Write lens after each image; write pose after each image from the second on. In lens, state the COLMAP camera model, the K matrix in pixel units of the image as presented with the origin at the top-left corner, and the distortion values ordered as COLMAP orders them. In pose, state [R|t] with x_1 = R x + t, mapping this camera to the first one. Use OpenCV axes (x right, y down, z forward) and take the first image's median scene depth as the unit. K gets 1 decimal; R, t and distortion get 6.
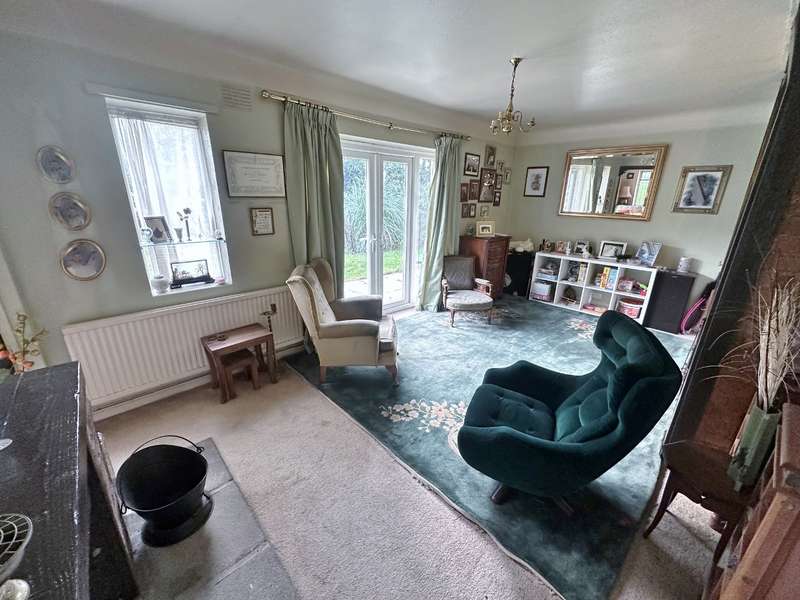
lens RADIAL K [[319.2, 0, 399.4], [0, 319.2, 301.3], [0, 0, 1]] dist [0.000095, -0.000104]
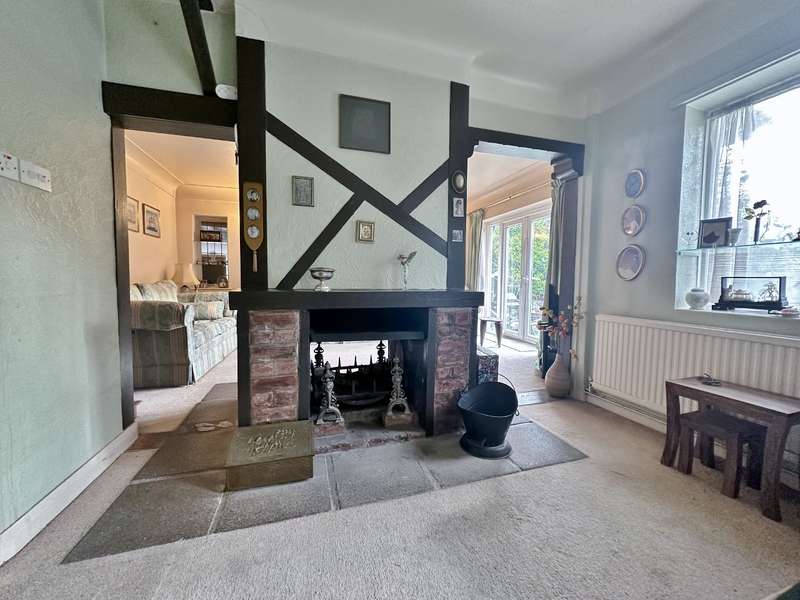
lens RADIAL K [[317.4, 0, 405.1], [0, 317.4, 297.9], [0, 0, 1]] dist [-0.000051, -0.000179]
pose [[-0.436847, 0.035343, -0.898841, 0.295817], [-0.296197, 0.937852, 0.180832, 0.018121], [0.849371, 0.345230, -0.399230, 0.616375]]
